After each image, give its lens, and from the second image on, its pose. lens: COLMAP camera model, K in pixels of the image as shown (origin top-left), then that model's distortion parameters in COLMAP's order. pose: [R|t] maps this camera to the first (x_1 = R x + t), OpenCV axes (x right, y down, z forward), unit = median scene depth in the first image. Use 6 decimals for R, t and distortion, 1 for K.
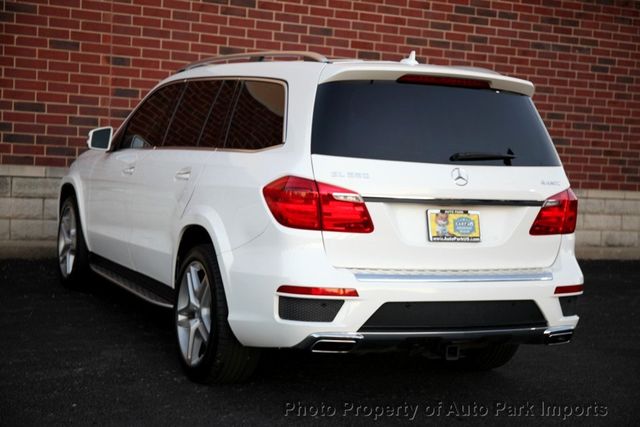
lens RADIAL K [[1067.3, 0, 320.0], [0, 1067.3, 213.5], [0, 0, 1]] dist [0.080289, 0.114028]
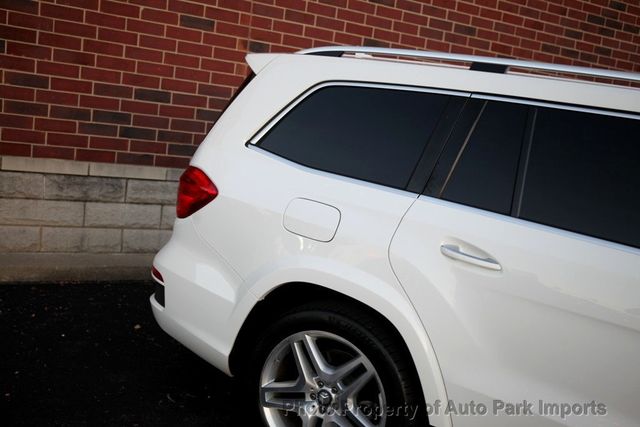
lens RADIAL K [[702.2, 0, 320.0], [0, 702.2, 213.5], [0, 0, 1]] dist [0.003302, 0.027157]
pose [[0.996104, 0.065648, 0.058889, -0.166344], [-0.070555, 0.993833, 0.085547, -0.063840], [-0.052910, -0.089368, 0.994592, 0.443421]]
